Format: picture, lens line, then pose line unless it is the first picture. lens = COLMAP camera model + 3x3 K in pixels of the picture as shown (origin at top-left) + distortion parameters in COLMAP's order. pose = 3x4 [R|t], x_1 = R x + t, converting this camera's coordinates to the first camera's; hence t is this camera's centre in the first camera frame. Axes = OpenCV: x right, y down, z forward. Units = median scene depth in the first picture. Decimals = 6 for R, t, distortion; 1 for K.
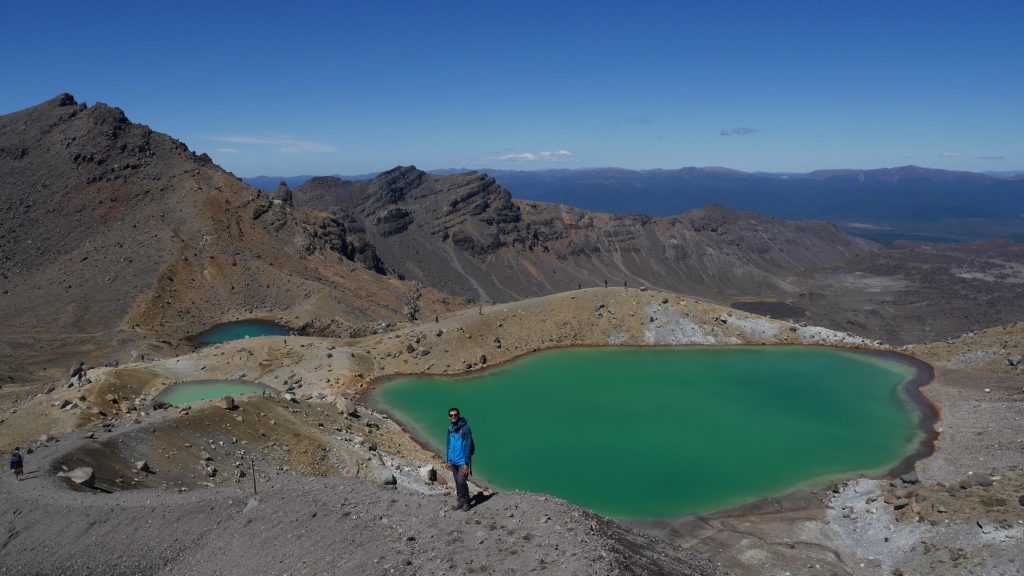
lens RADIAL K [[740.3, 0, 512.0], [0, 740.3, 288.0], [0, 0, 1]] dist [-0.065411, 0.008359]
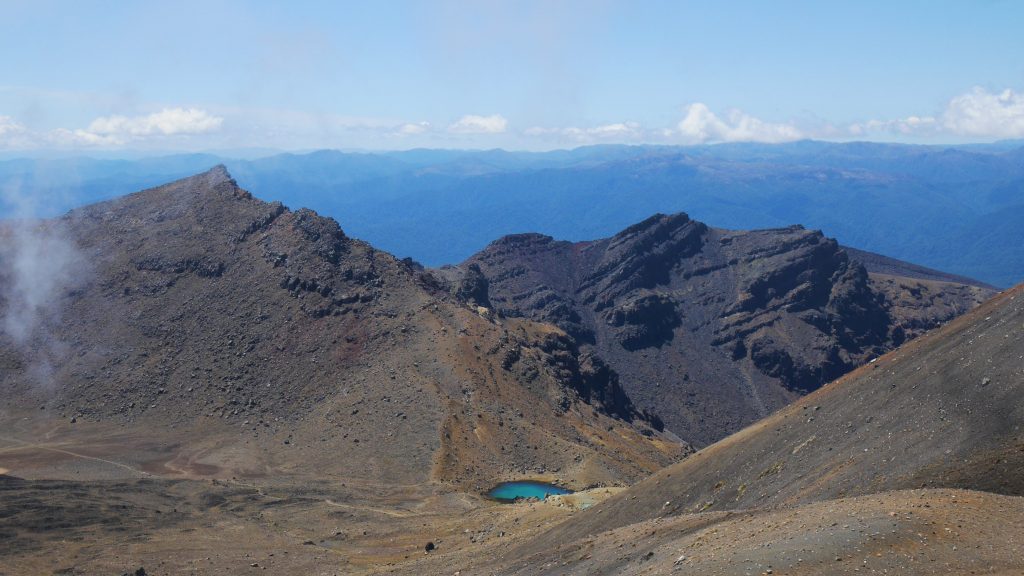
lens RADIAL K [[1849.3, 0, 512.0], [0, 1849.3, 288.0], [0, 0, 1]] dist [-0.048168, 0.033610]
pose [[0.975204, 0.025945, -0.219782, 0.056144], [-0.042920, 0.996421, -0.072817, -0.010676], [0.217106, 0.080445, 0.972828, -0.453601]]
